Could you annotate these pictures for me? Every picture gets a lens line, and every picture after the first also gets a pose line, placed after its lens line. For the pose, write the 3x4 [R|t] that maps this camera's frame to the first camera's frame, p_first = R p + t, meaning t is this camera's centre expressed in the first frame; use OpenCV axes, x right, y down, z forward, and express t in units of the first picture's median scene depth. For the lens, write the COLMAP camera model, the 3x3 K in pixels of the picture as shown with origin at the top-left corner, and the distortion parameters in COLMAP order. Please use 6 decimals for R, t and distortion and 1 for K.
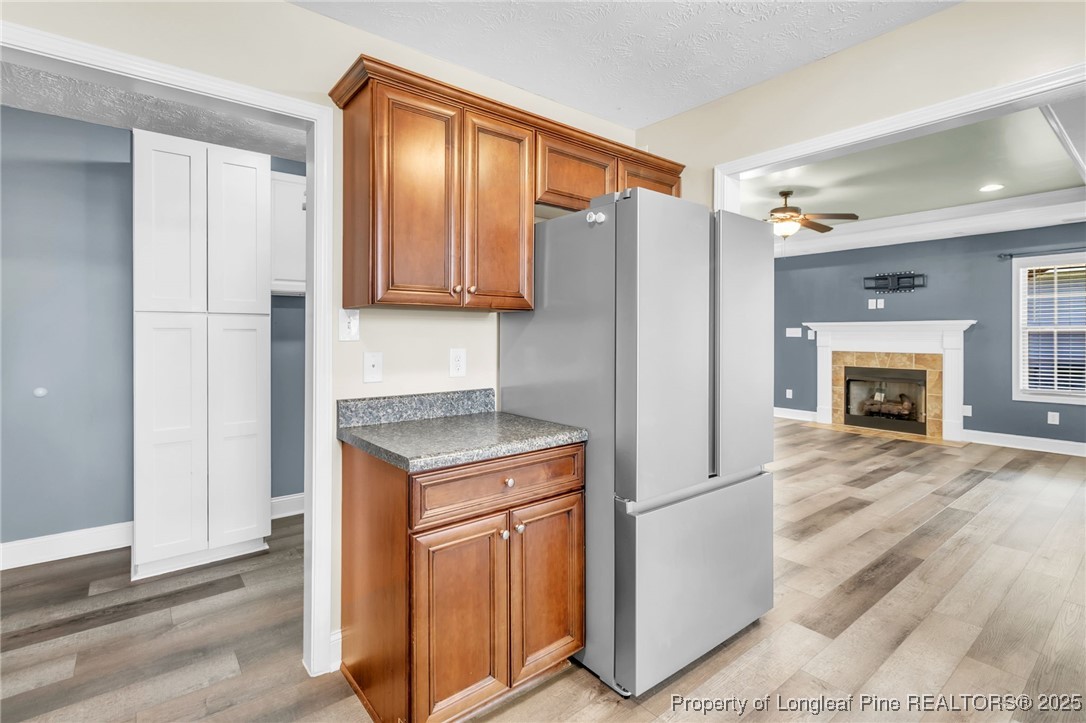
lens RADIAL K [[516.7, 0, 543.1], [0, 516.7, 329.1], [0, 0, 1]] dist [0.004566, 0.000718]
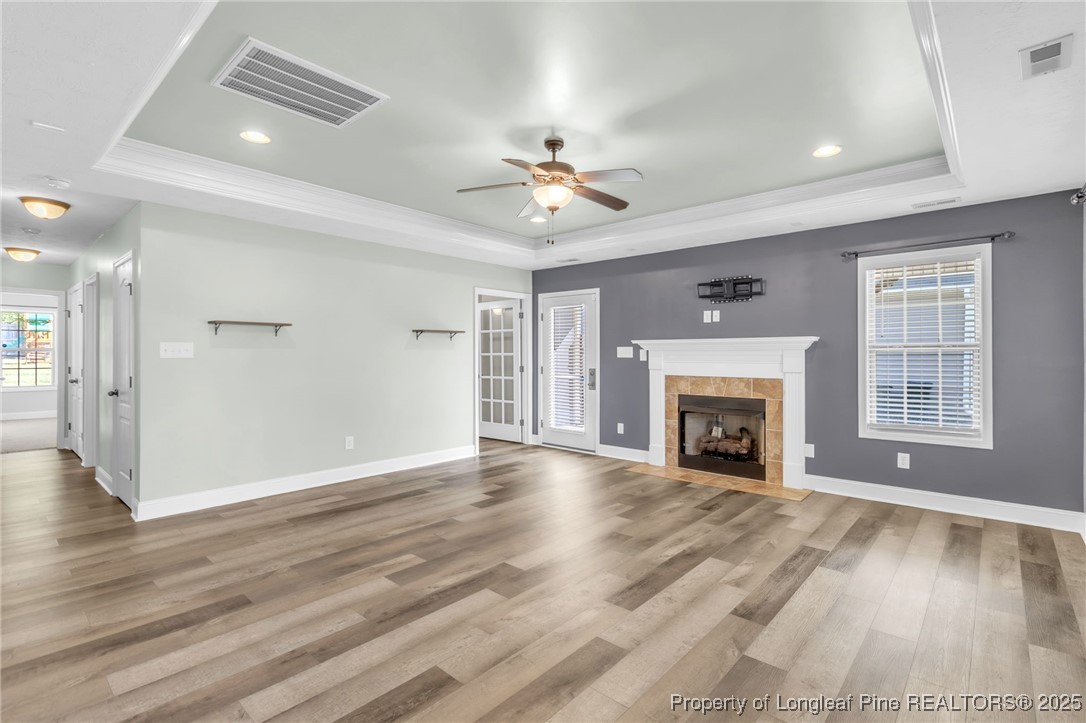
lens RADIAL K [[508.1, 0, 546.4], [0, 508.1, 344.9], [0, 0, 1]] dist [-0.000690, -0.000174]
pose [[0.986629, 0.000796, 0.162981, 0.271775], [0.000604, 0.999963, -0.008541, 0.001894], [-0.162982, 0.008526, 0.986592, 0.275392]]
